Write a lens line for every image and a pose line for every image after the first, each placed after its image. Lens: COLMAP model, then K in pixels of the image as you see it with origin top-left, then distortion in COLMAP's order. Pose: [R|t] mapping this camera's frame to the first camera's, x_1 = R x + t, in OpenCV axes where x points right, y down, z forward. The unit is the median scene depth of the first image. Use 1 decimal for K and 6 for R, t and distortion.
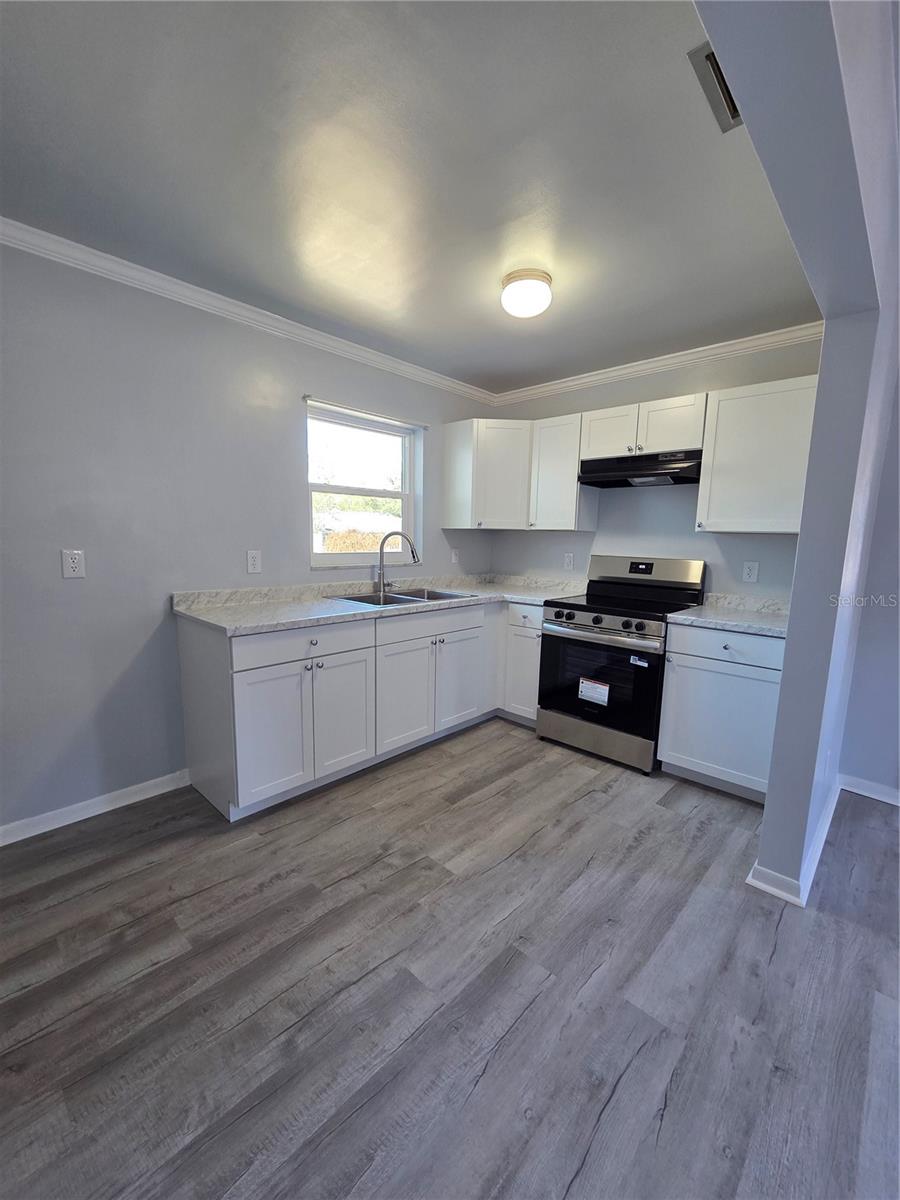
lens RADIAL K [[492.1, 0, 455.6], [0, 492.1, 609.1], [0, 0, 1]] dist [-0.002070, 0.000642]
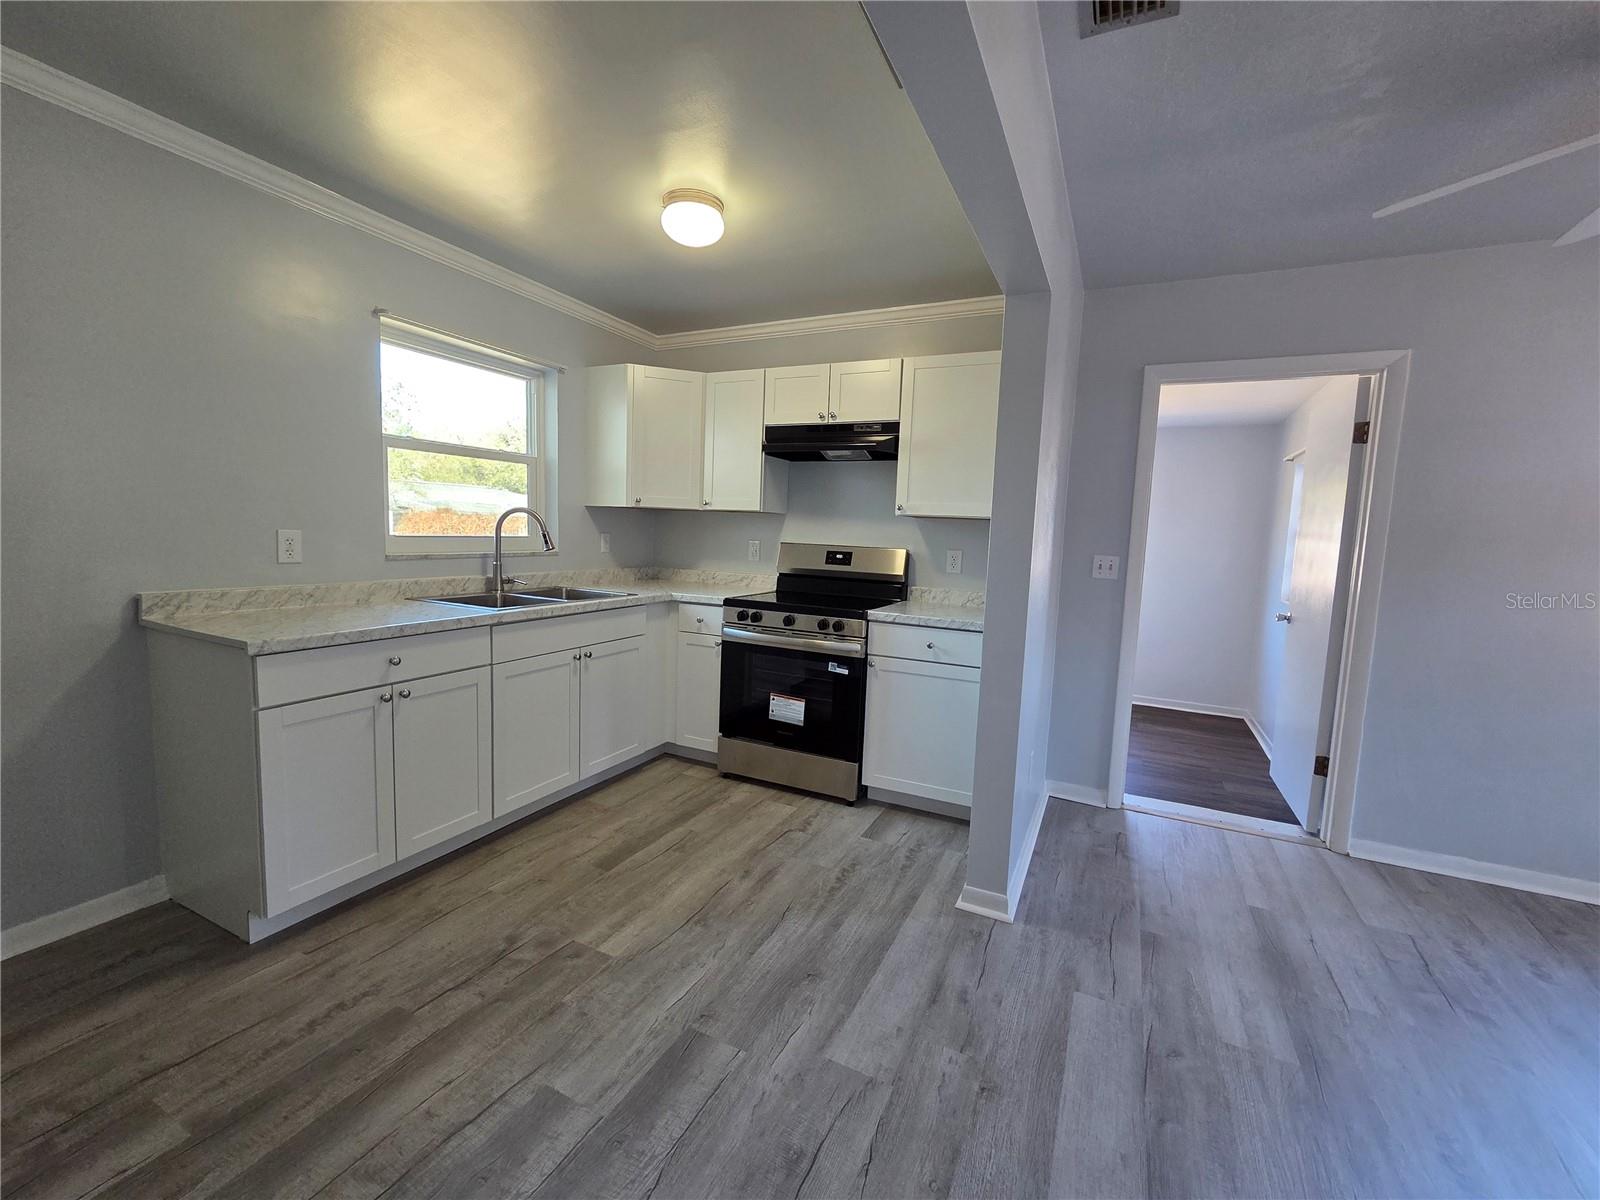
lens RADIAL K [[656.2, 0, 808.8], [0, 656.2, 593.8], [0, 0, 1]] dist [-0.002070, 0.000642]
pose [[0.954529, -0.015123, 0.297733, -0.004759], [0.027212, 0.998963, -0.036498, 0.022867], [-0.296872, 0.042941, 0.953951, -0.061403]]
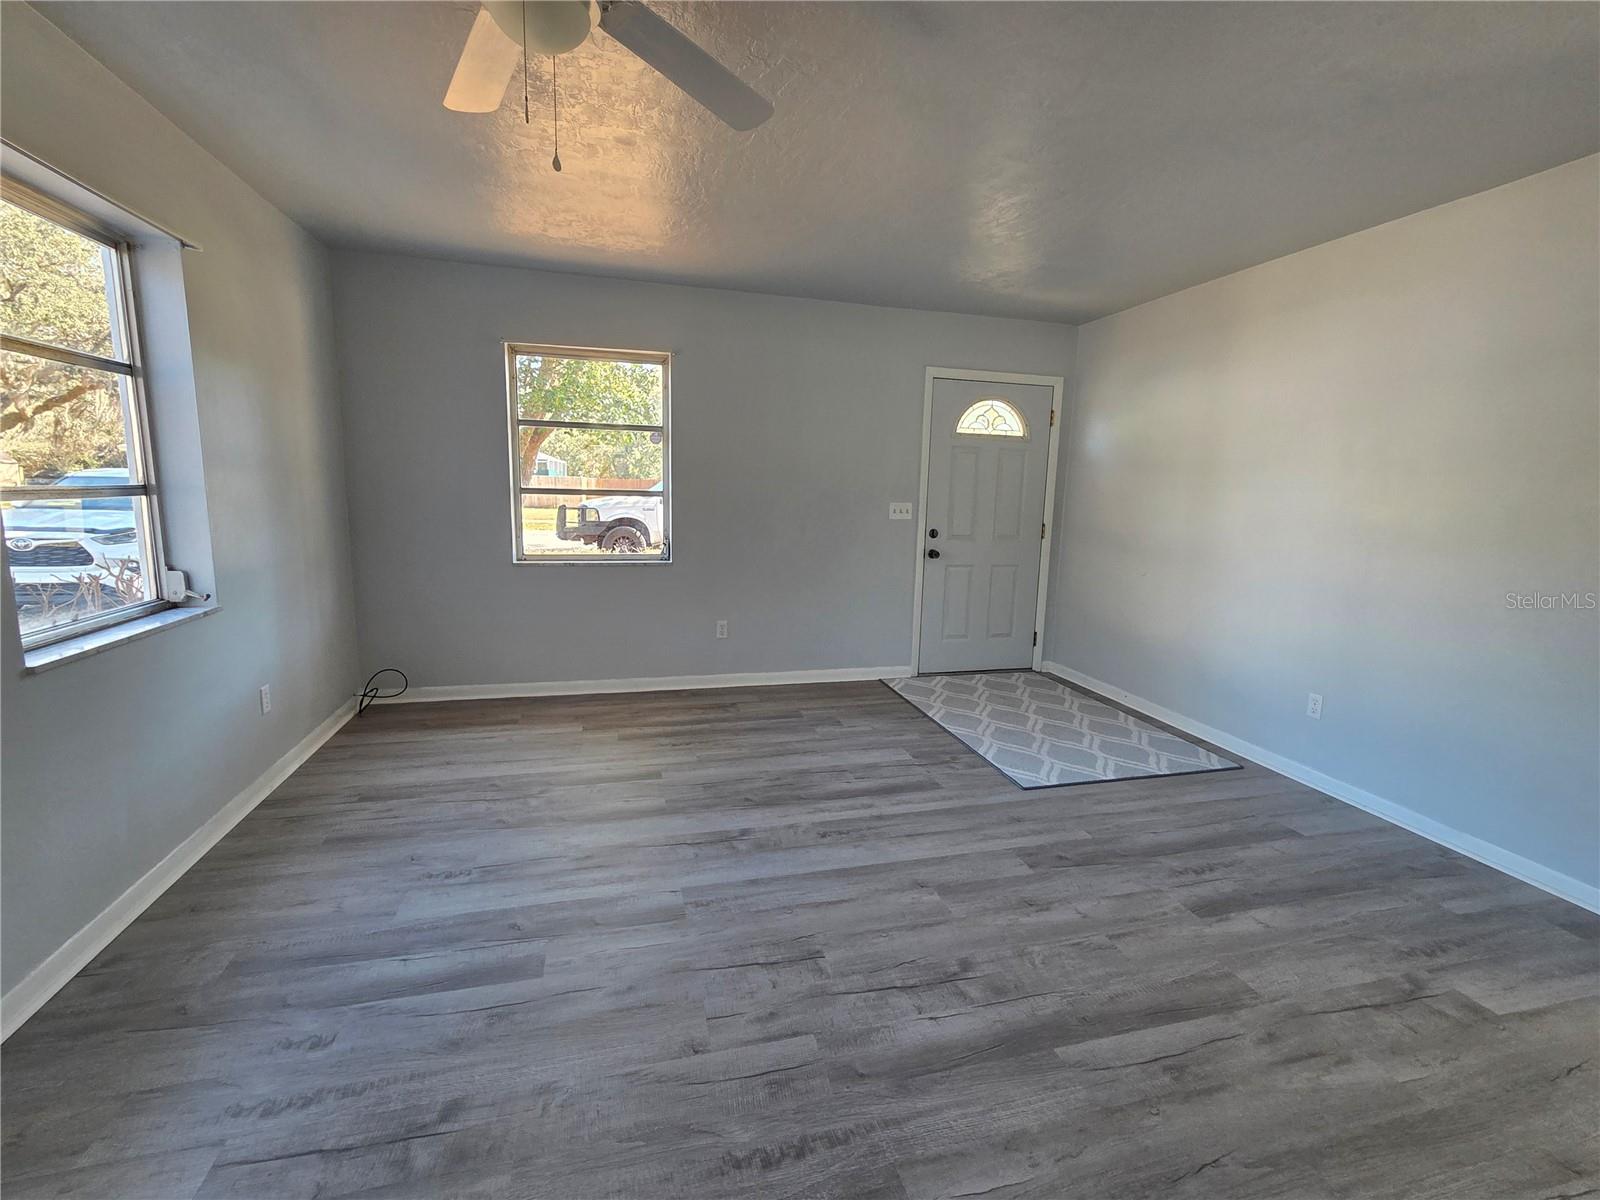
lens RADIAL K [[719.6, 0, 810.6], [0, 719.6, 598.9], [0, 0, 1]] dist [-0.001506, 0.002034]
pose [[-0.851404, -0.130361, 0.508052, 0.455511], [0.029775, 0.955048, 0.294953, -0.097726], [-0.523665, 0.266251, -0.809250, 0.716450]]
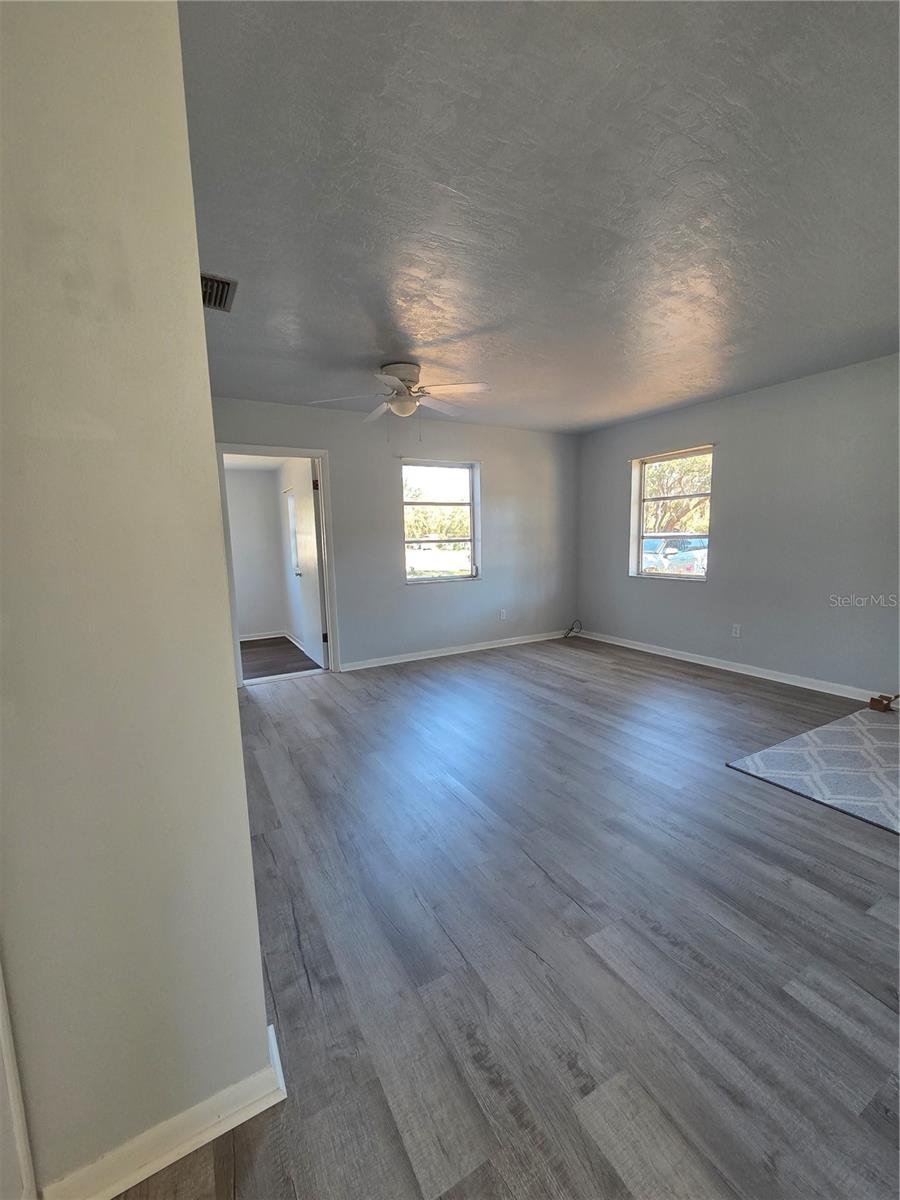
lens RADIAL K [[492.1, 0, 453.9], [0, 492.1, 608.4], [0, 0, 1]] dist [-0.002070, 0.000642]
pose [[0.298111, -0.167530, 0.939715, -0.466445], [0.170255, 0.978023, 0.120349, 0.056392], [-0.939225, 0.124113, 0.320082, -0.330150]]
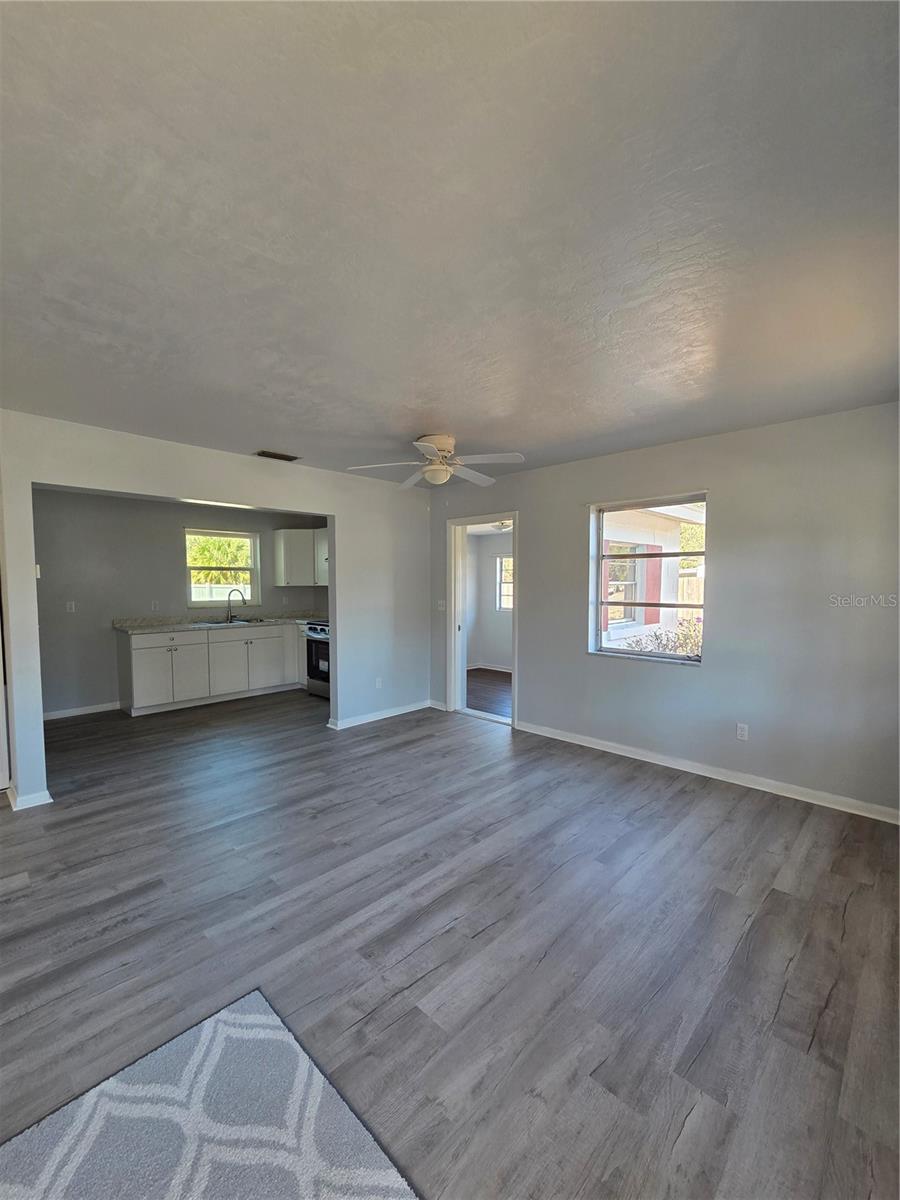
lens RADIAL K [[492.1, 0, 452.5], [0, 492.1, 605.6], [0, 0, 1]] dist [-0.002070, 0.000642]
pose [[0.999632, -0.022498, -0.015134, 1.075683], [0.020812, 0.994401, -0.103607, 0.181628], [0.017380, 0.103254, 0.994503, -1.301692]]
